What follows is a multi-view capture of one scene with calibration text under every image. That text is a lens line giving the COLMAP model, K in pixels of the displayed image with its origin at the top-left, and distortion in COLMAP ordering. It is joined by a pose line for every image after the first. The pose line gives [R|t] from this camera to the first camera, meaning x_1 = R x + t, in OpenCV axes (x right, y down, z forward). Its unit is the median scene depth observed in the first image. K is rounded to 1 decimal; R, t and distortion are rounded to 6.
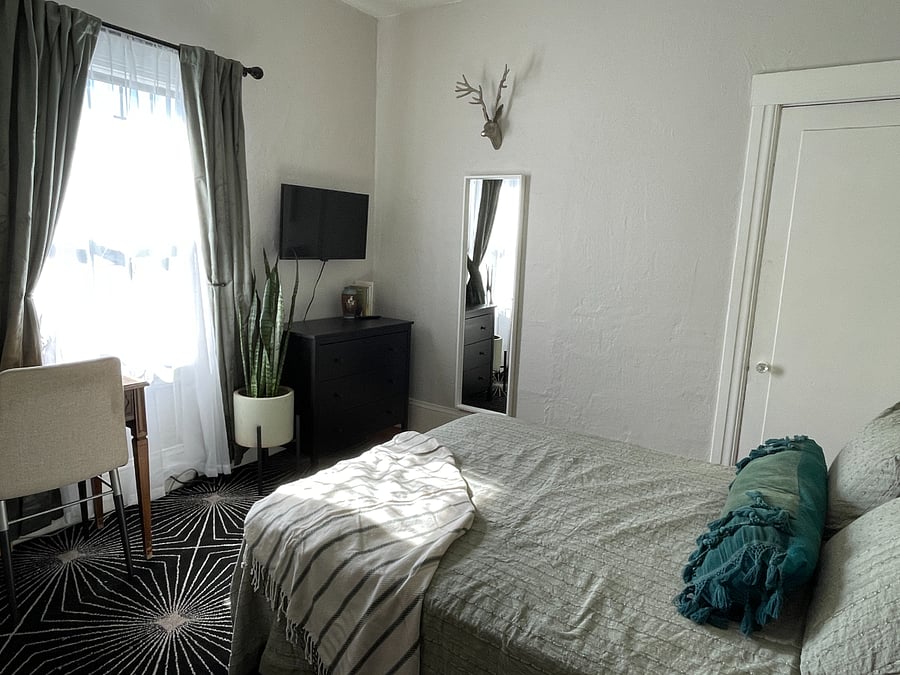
lens RADIAL K [[592.2, 0, 450.0], [0, 592.2, 337.5], [0, 0, 1]] dist [-0.002076, -0.001207]
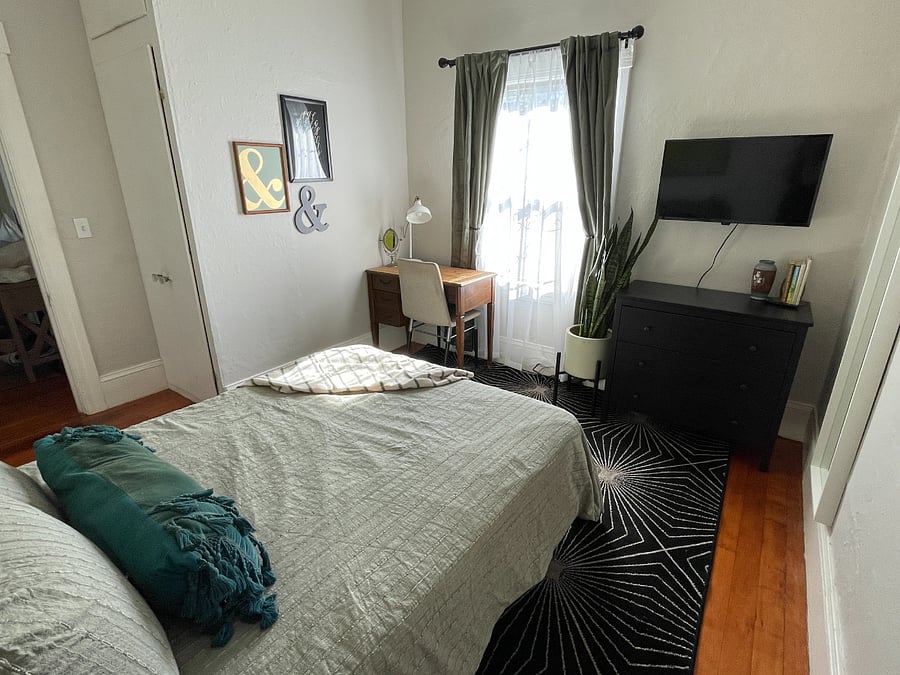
lens RADIAL K [[455.2, 0, 450.0], [0, 455.2, 337.5], [0, 0, 1]] dist [-0.000216, 0.000081]
pose [[-0.038468, 0.294754, -0.954799, 0.679423], [-0.168614, 0.939890, 0.296945, -0.143815], [0.984931, 0.172415, 0.013544, 0.858125]]
